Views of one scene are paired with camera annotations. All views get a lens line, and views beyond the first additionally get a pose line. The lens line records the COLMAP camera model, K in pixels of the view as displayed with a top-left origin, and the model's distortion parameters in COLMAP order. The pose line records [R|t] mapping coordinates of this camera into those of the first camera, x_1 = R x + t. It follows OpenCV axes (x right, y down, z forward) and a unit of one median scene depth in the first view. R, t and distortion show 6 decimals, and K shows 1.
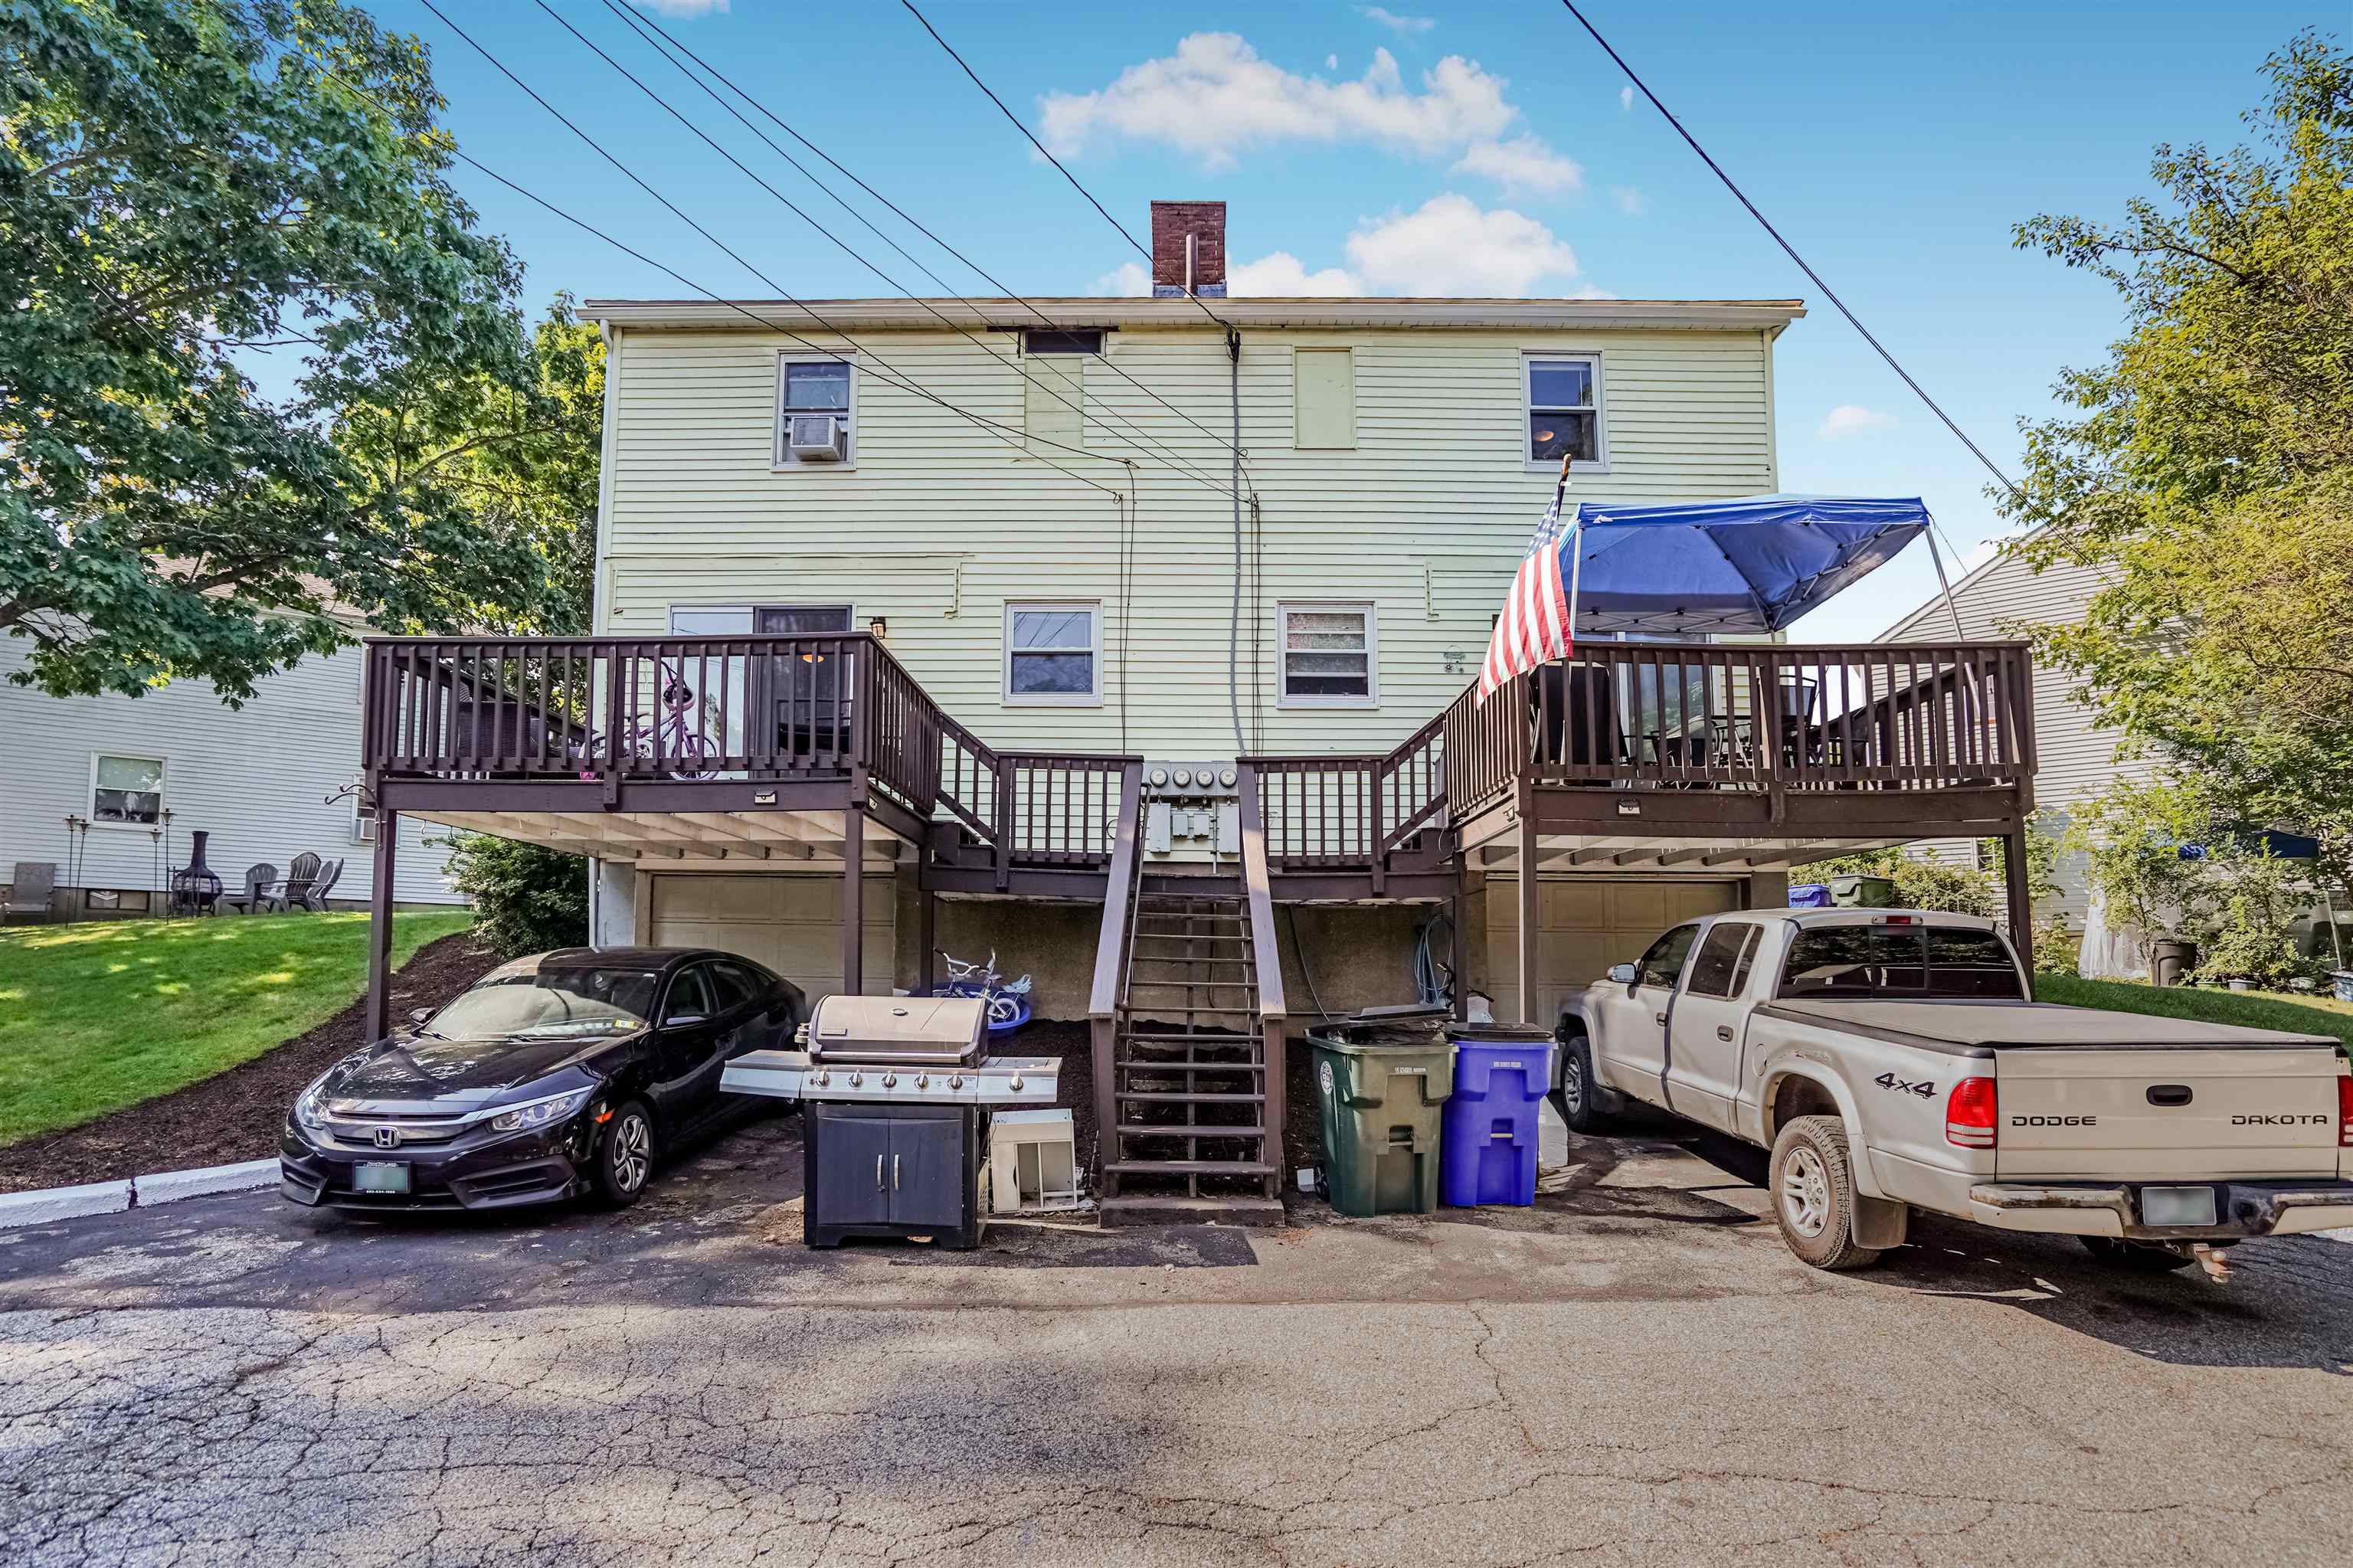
lens RADIAL K [[1138.1, 0, 1176.0], [0, 1138.1, 871.8], [0, 0, 1]] dist [0.000573, 0.000398]
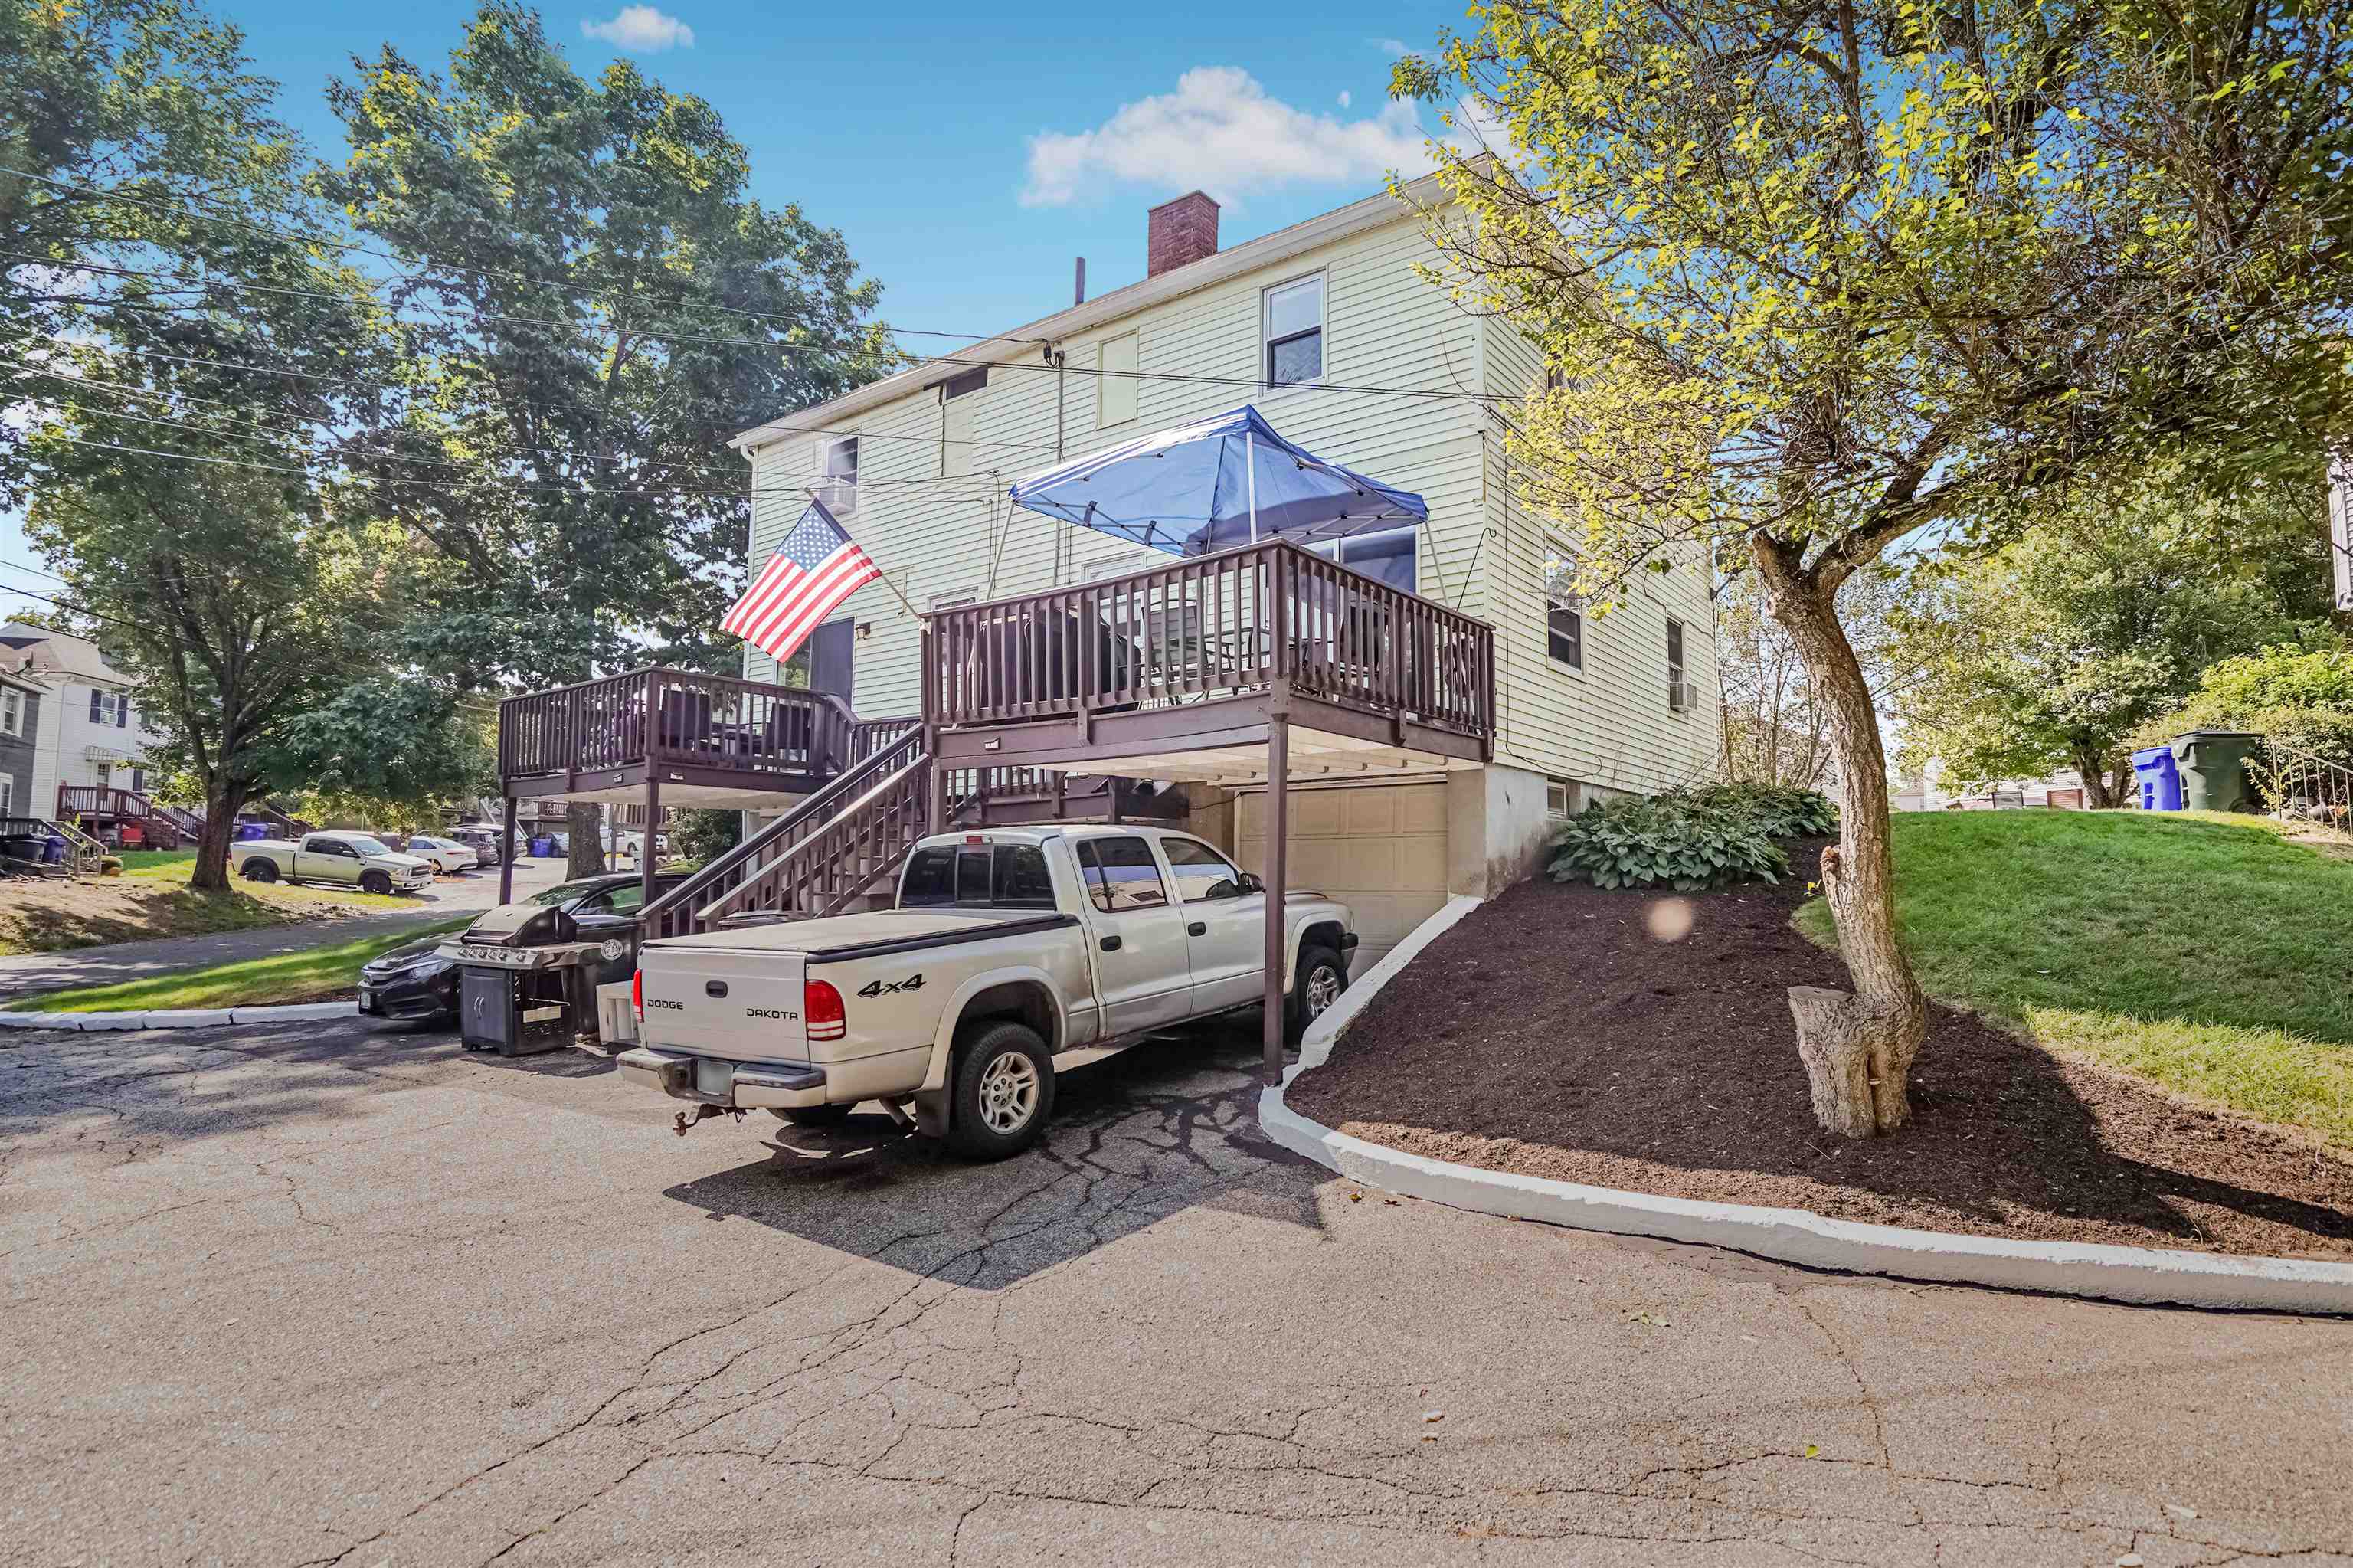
lens RADIAL K [[1111.6, 0, 1239.7], [0, 1111.6, 793.5], [0, 0, 1]] dist [-0.044145, 0.027541]
pose [[0.835780, -0.052807, -0.546520, 1.601926], [0.062594, 0.998039, -0.000711, 0.016014], [0.545485, -0.033614, 0.837446, 0.250855]]
